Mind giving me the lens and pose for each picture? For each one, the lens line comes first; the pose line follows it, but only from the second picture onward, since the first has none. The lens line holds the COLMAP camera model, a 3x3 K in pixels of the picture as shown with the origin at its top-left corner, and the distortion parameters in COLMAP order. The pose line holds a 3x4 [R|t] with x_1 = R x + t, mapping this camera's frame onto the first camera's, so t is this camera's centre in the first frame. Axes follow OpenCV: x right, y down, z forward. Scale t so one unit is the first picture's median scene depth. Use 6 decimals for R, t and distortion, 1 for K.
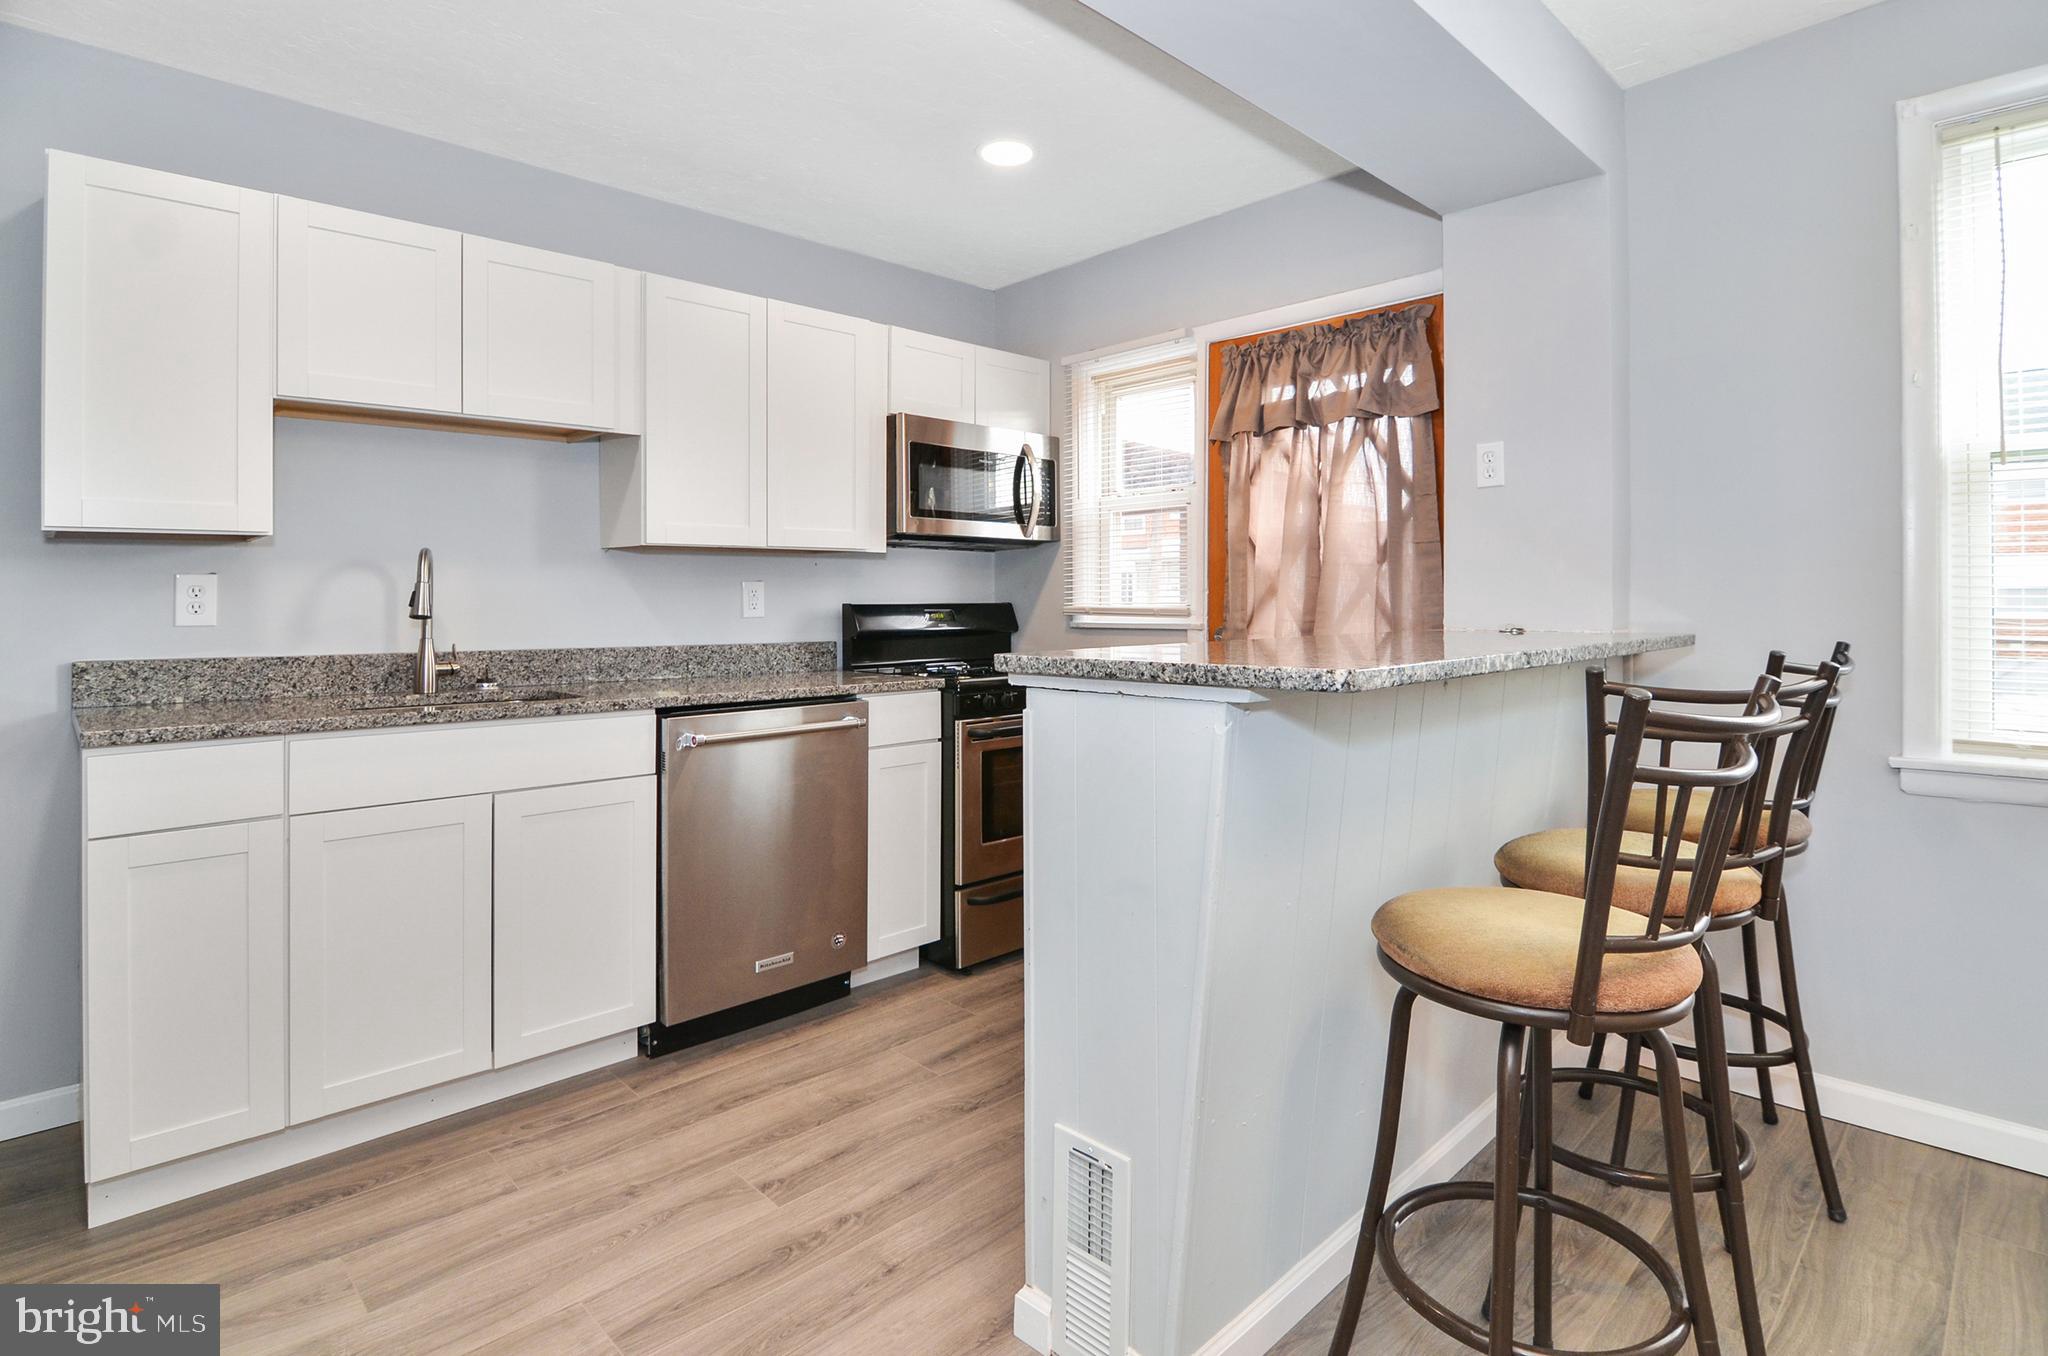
lens RADIAL K [[1026.6, 0, 1033.8], [0, 1026.6, 619.5], [0, 0, 1]] dist [-0.000424, -0.015436]
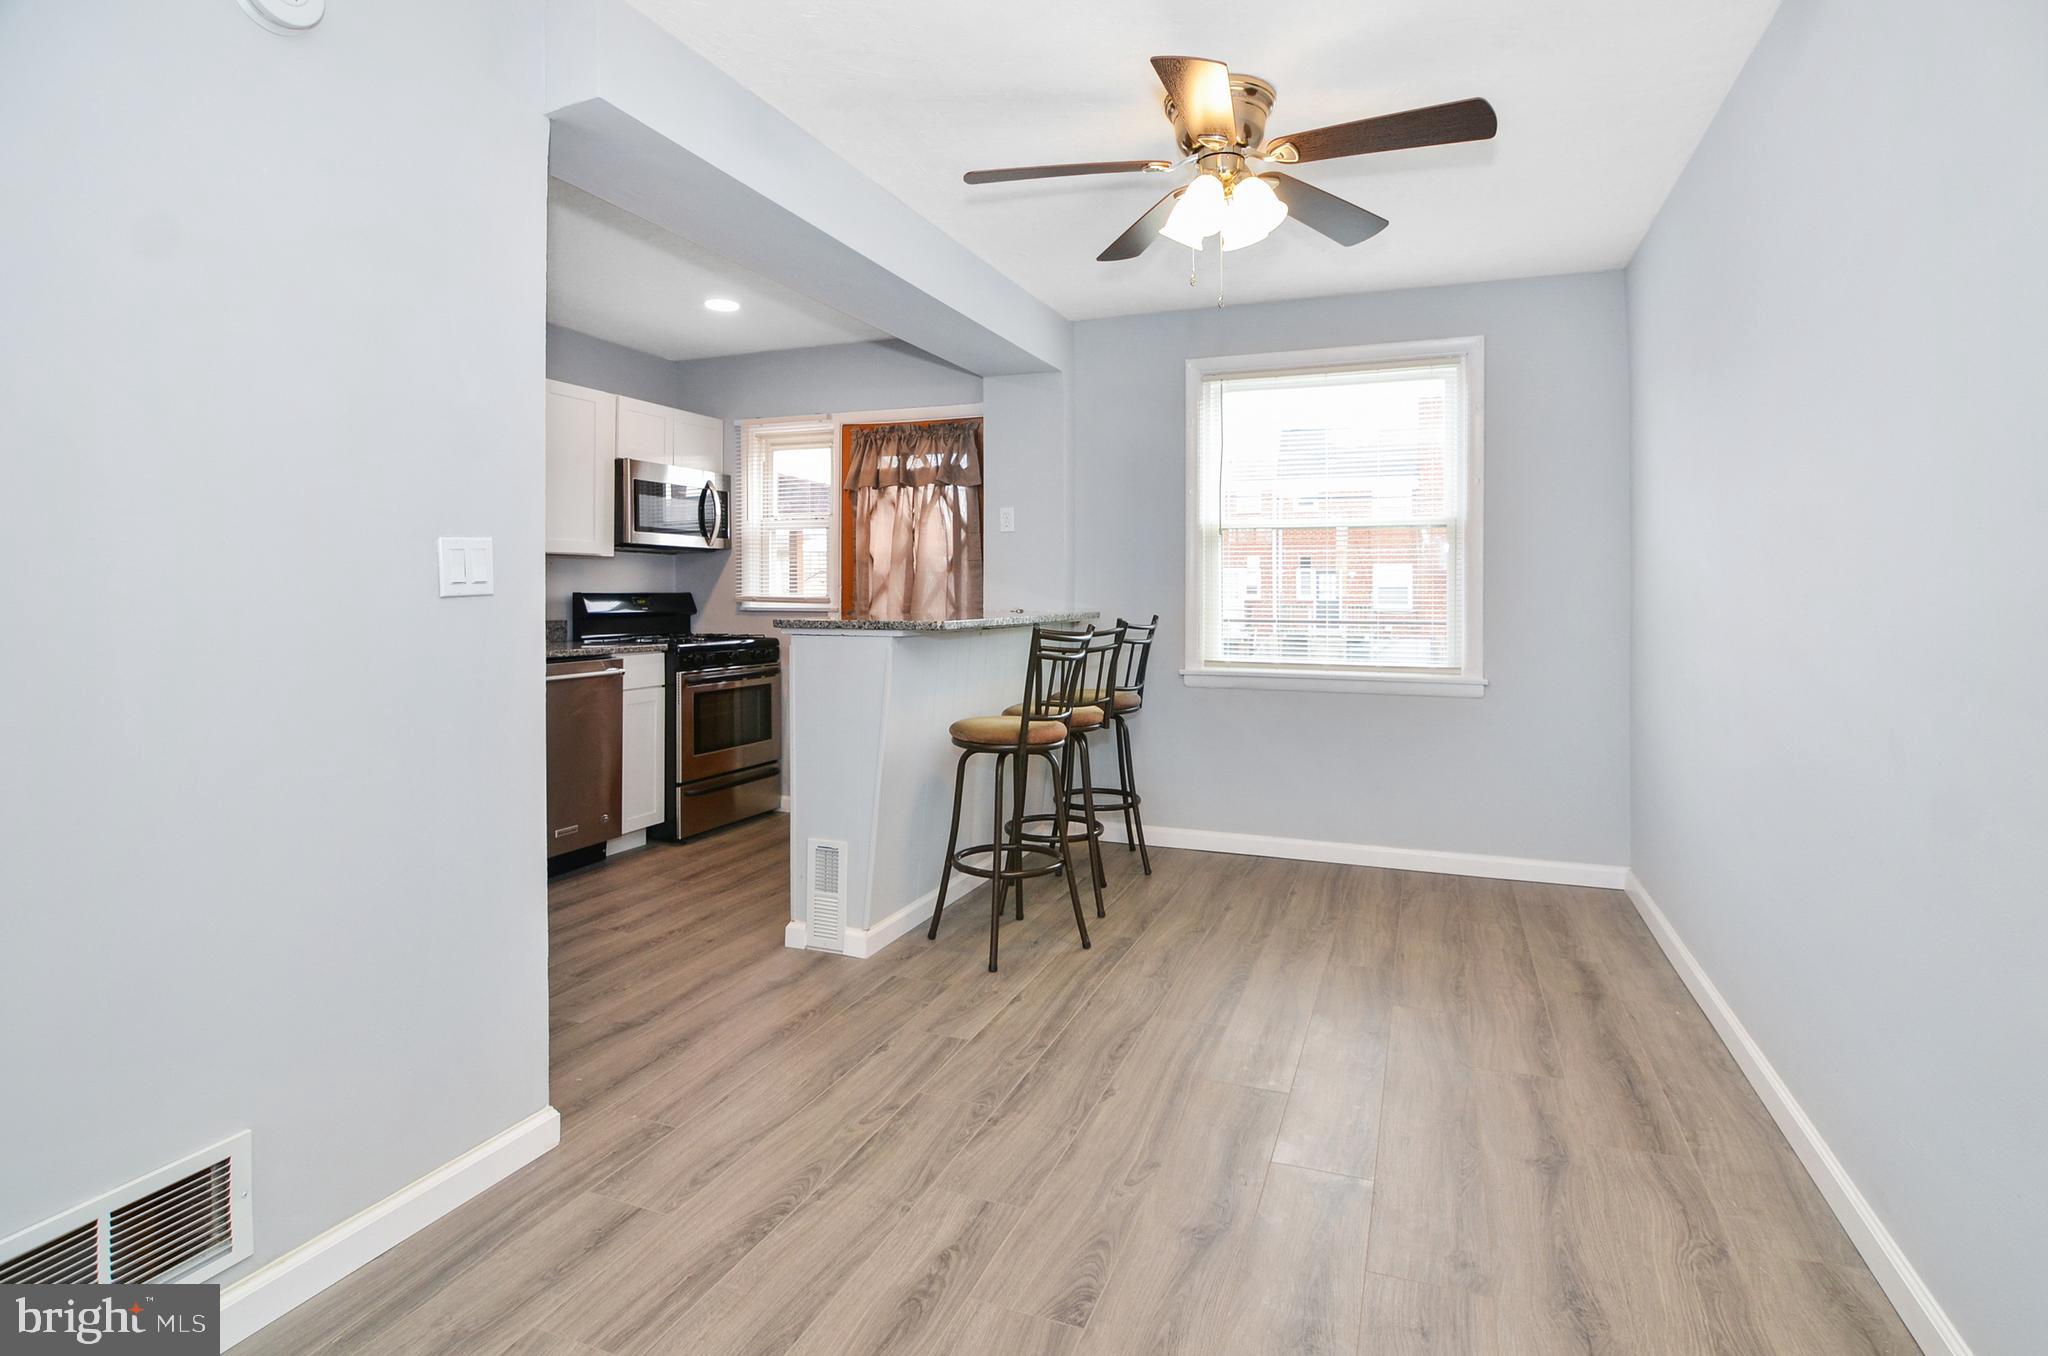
lens RADIAL K [[954.9, 0, 1027.9], [0, 954.9, 604.0], [0, 0, 1]] dist [-0.002770, -0.001030]
pose [[0.914802, 0.003958, 0.403883, -0.166182], [-0.001837, 0.999982, -0.005639, 0.006648], [-0.403898, 0.004417, 0.914793, -0.457964]]
